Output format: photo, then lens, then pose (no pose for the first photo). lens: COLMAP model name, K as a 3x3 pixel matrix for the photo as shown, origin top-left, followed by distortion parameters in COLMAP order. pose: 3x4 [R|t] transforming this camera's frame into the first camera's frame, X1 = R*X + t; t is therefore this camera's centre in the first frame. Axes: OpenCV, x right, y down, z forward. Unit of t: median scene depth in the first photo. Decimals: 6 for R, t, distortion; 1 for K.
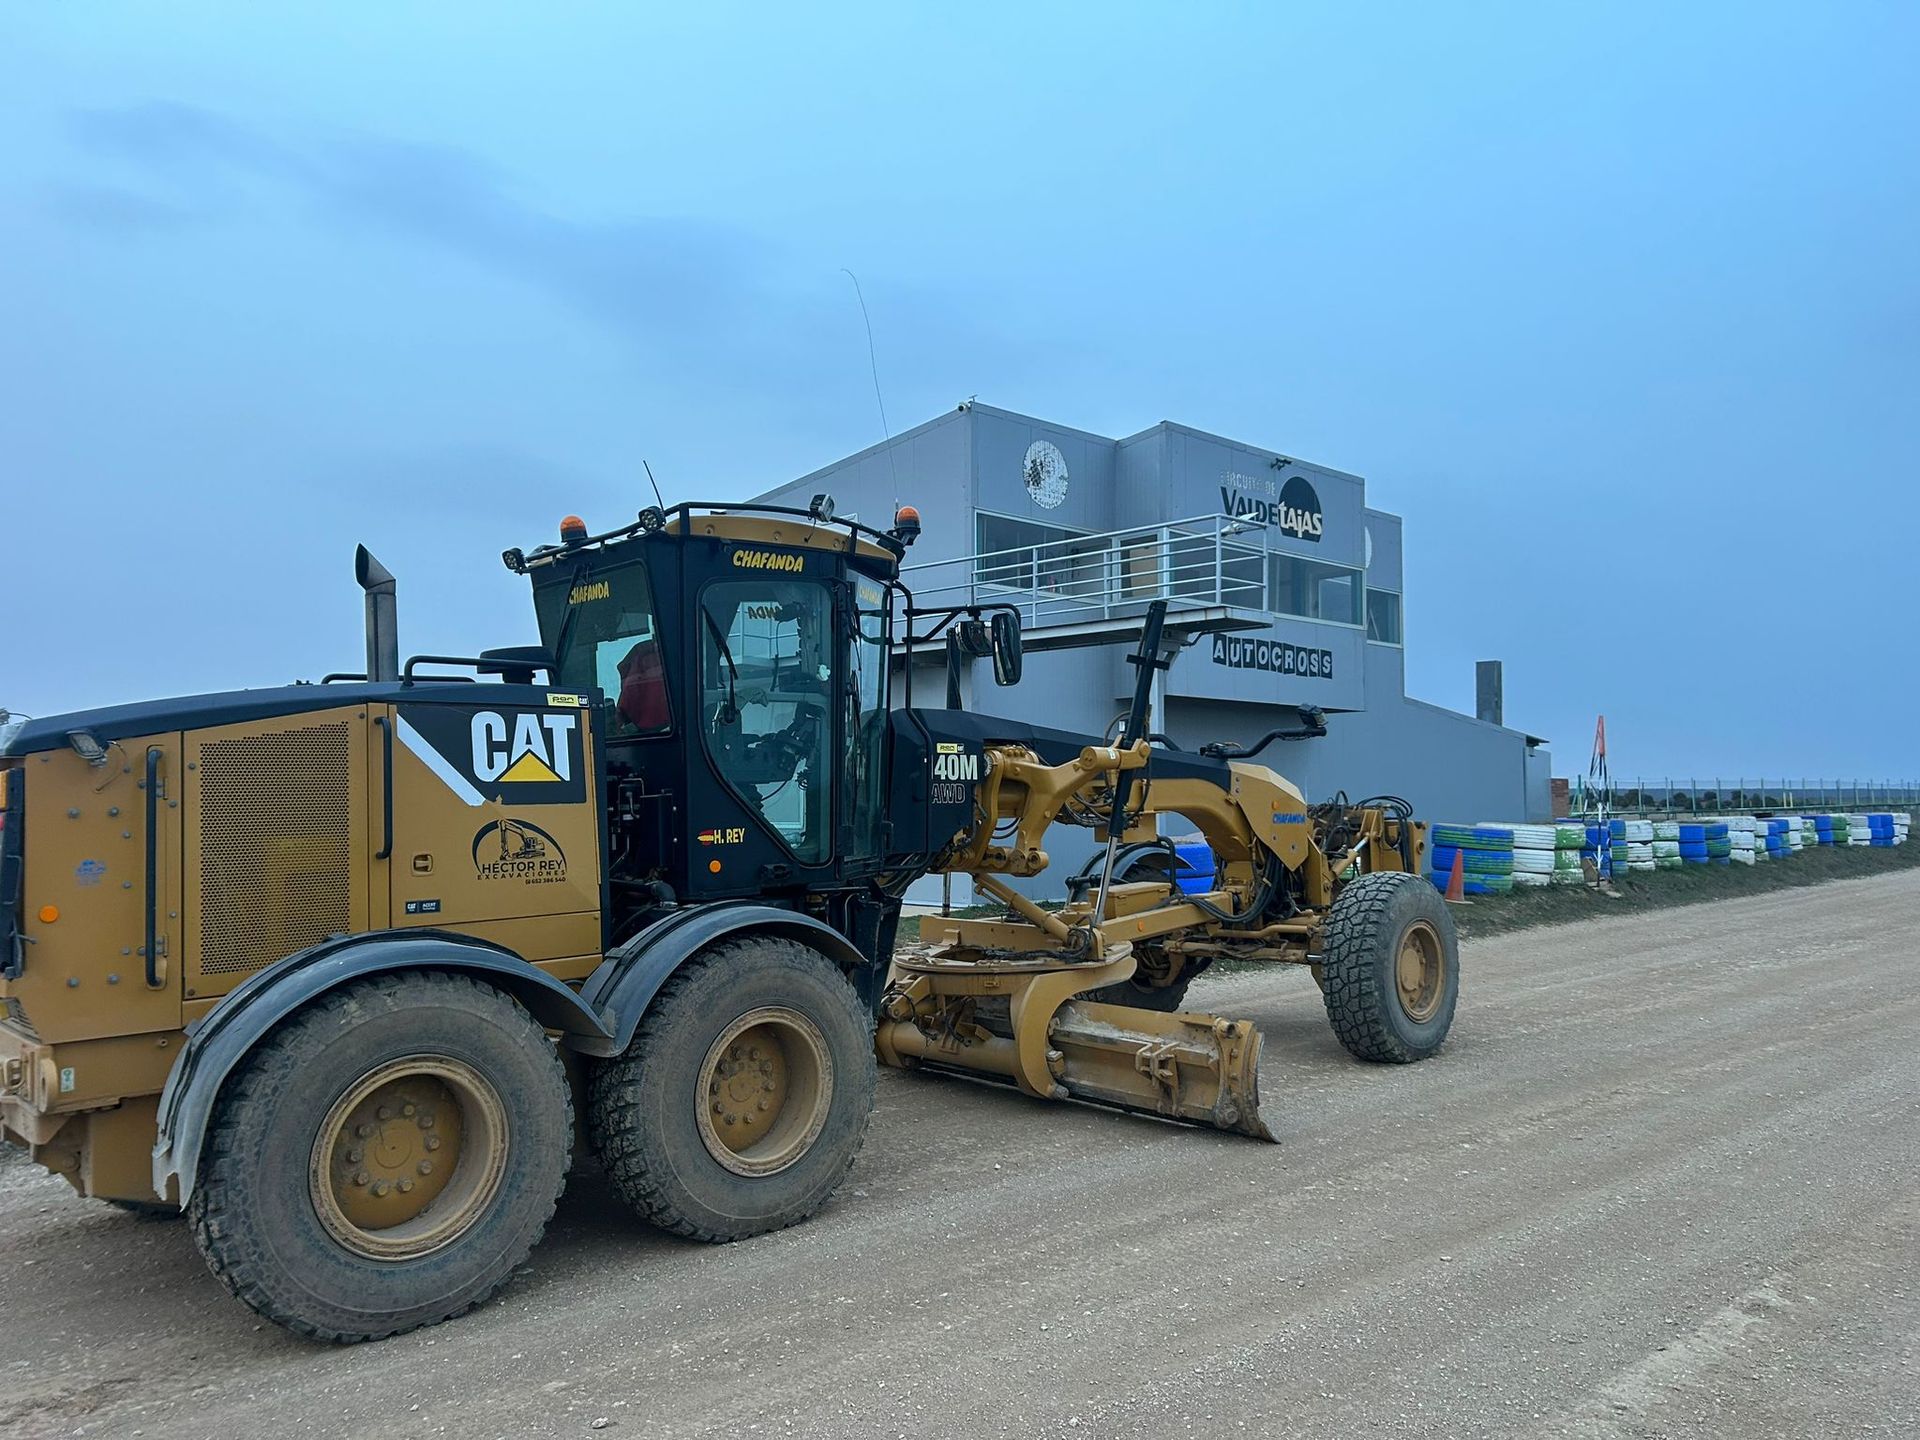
lens RADIAL K [[1347.2, 0, 962.9], [0, 1347.2, 739.8], [0, 0, 1]] dist [0.097989, -0.086931]
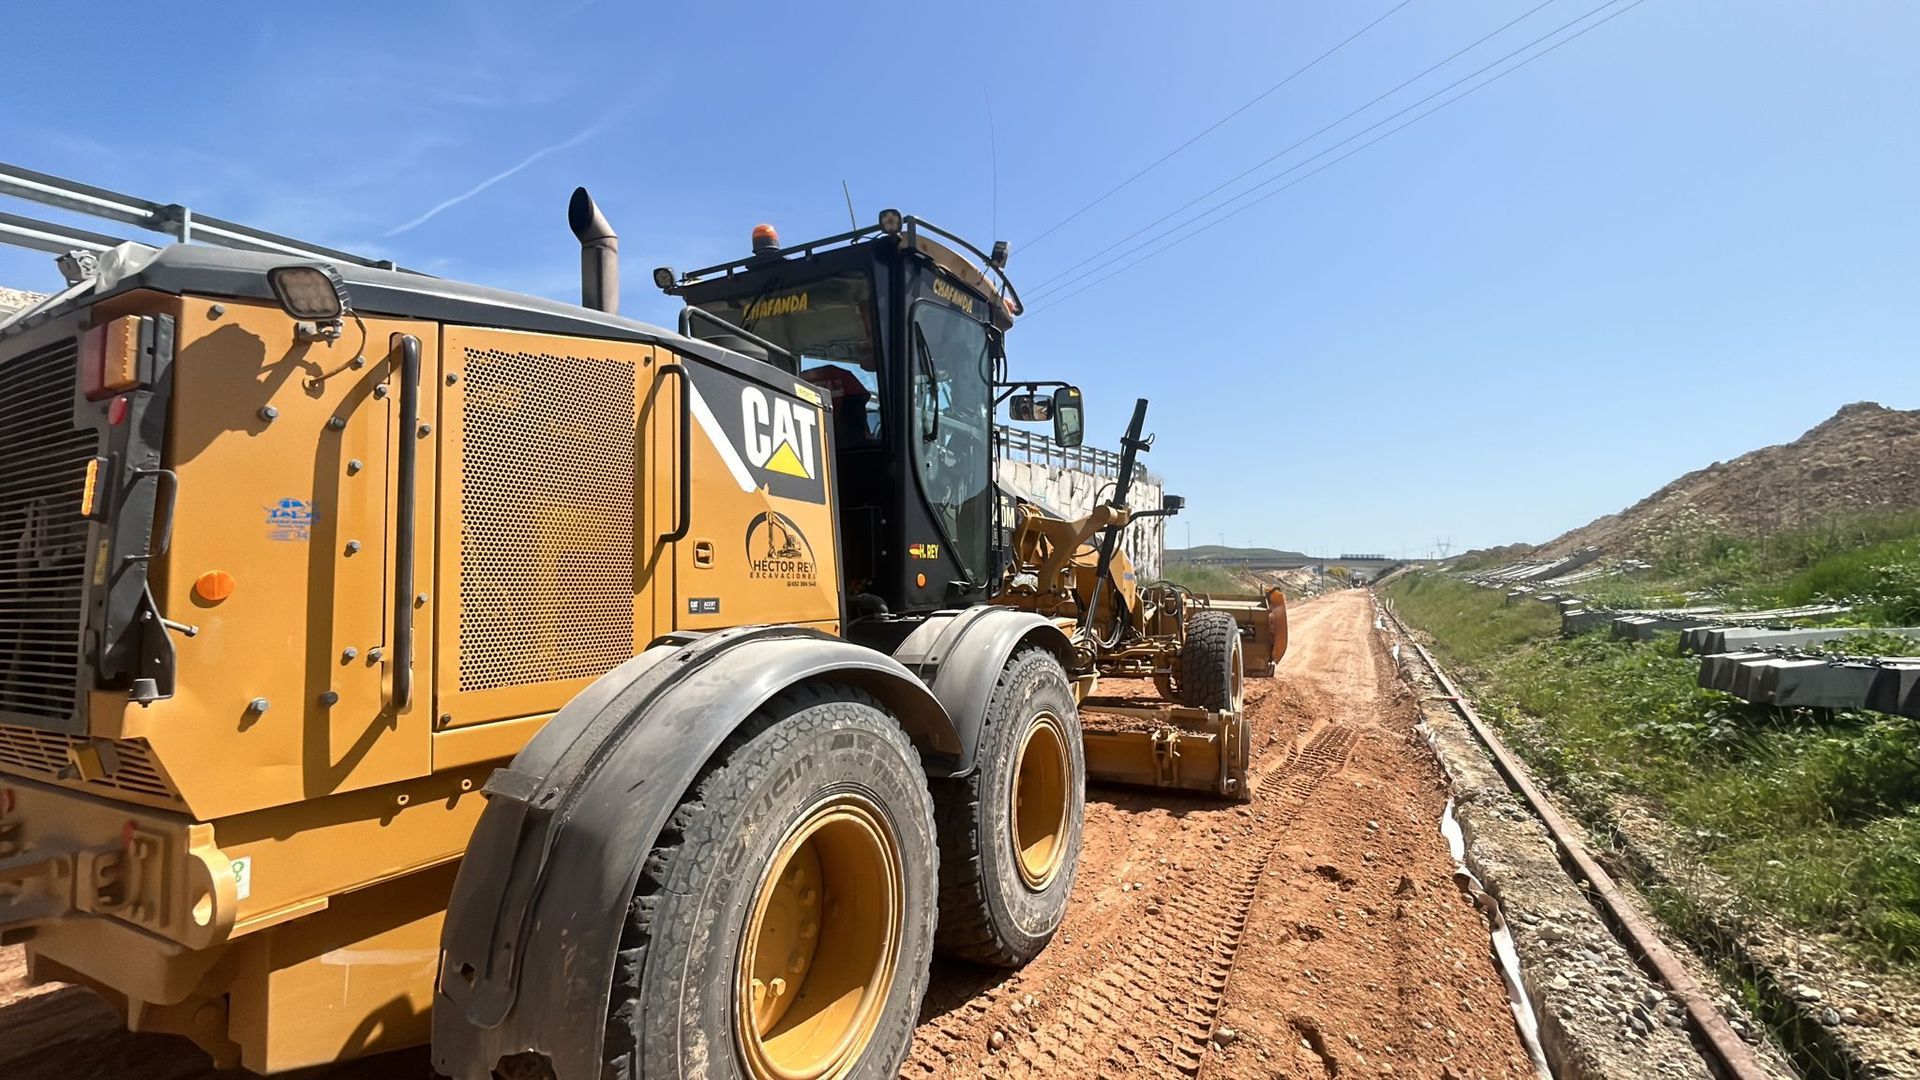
lens RADIAL K [[784.2, 0, 960.0], [0, 784.2, 540.0], [0, 0, 1]] dist [0.001733, 0.000101]
pose [[0.938477, 0.029004, 0.344121, -0.391188], [-0.019030, 0.999296, -0.032327, 0.089839], [-0.344817, 0.023789, 0.938369, 0.478863]]
